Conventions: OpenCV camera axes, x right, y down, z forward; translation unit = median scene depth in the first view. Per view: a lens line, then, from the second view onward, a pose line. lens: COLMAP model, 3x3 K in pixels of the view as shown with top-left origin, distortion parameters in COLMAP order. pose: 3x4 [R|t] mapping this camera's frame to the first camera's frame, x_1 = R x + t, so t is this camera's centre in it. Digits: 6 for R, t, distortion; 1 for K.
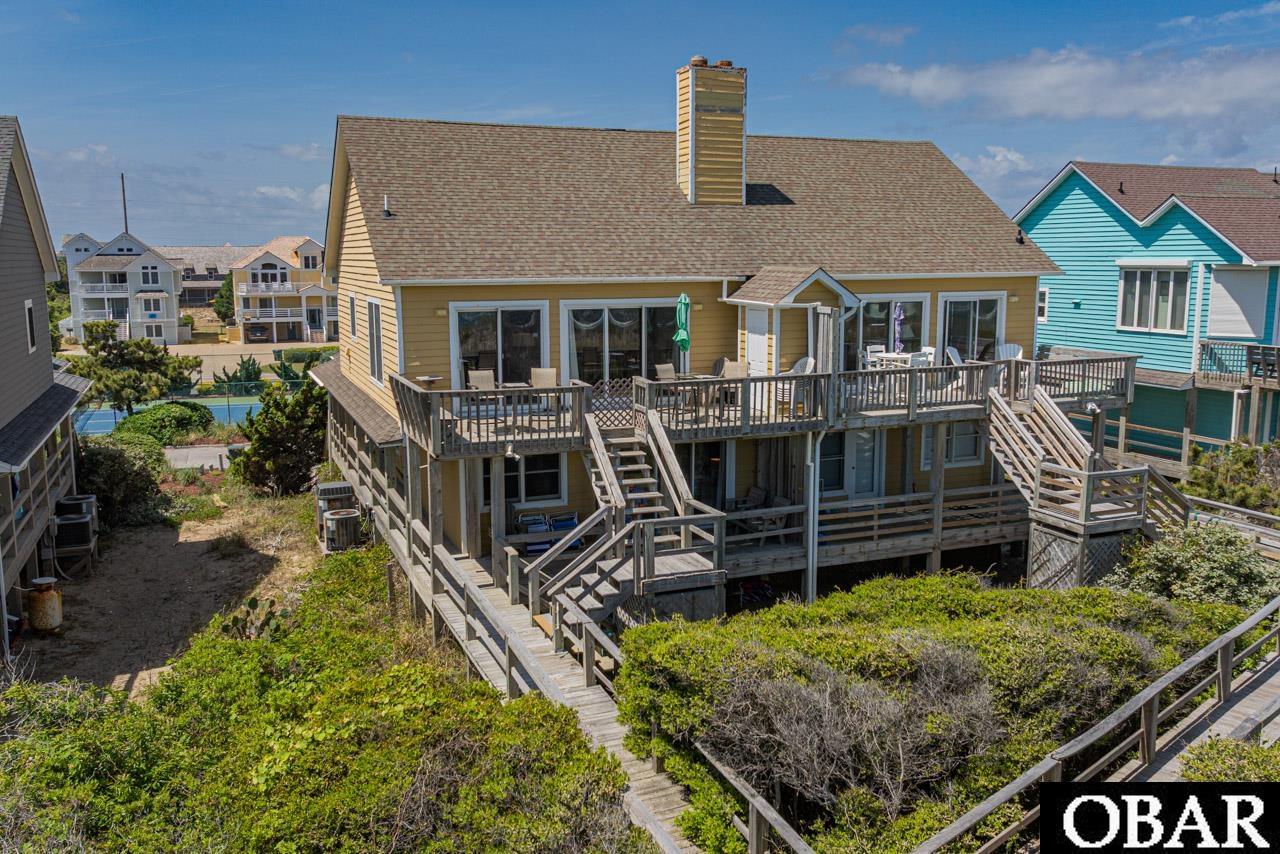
lens RADIAL K [[1068.5, 0, 644.7], [0, 1068.5, 421.8], [0, 0, 1]] dist [-0.013133, 0.018690]
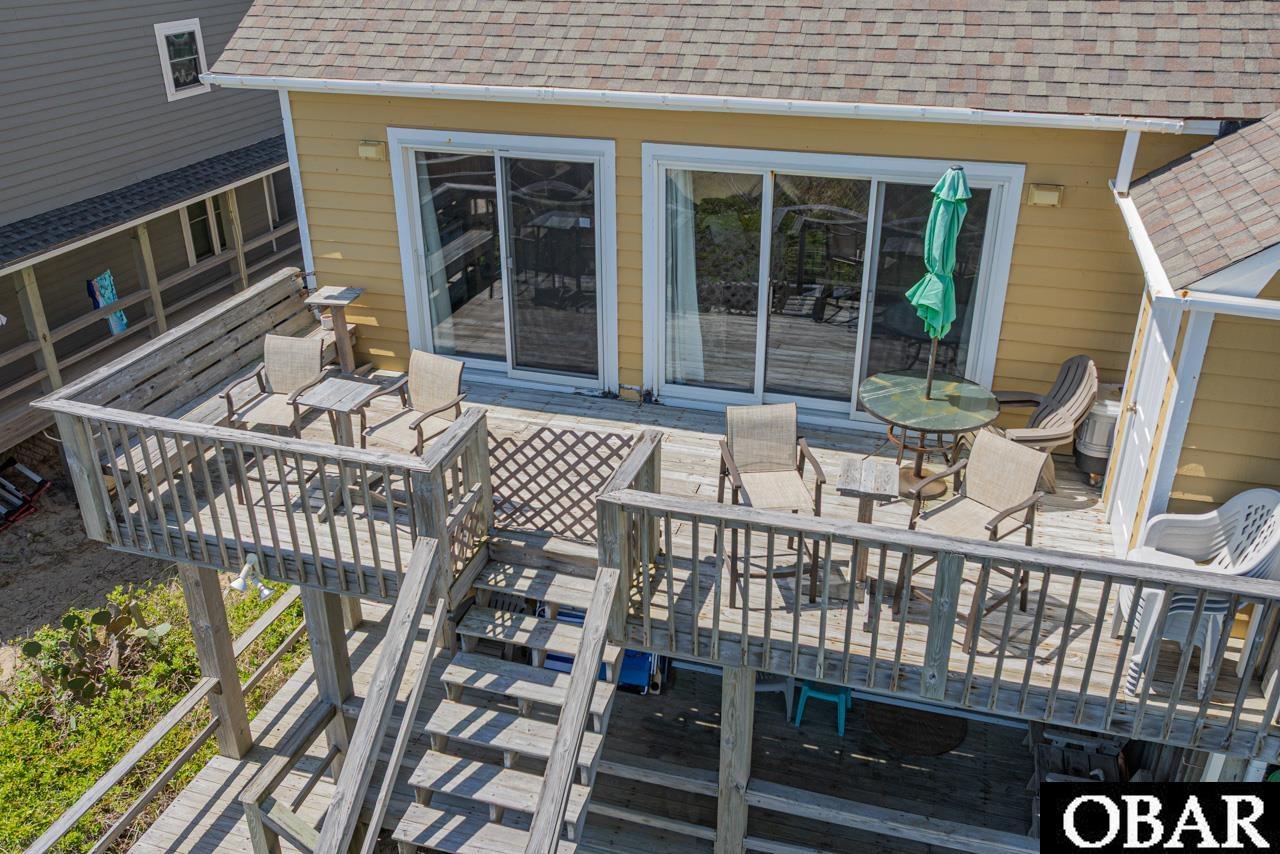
lens RADIAL K [[1068.5, 0, 644.7], [0, 1068.5, 421.8], [0, 0, 1]] dist [-0.013133, 0.018690]
pose [[0.779194, 0.277831, -0.561842, 0.152736], [-0.094712, 0.938289, 0.332632, -0.133905], [0.619585, -0.205972, 0.757423, 0.615991]]
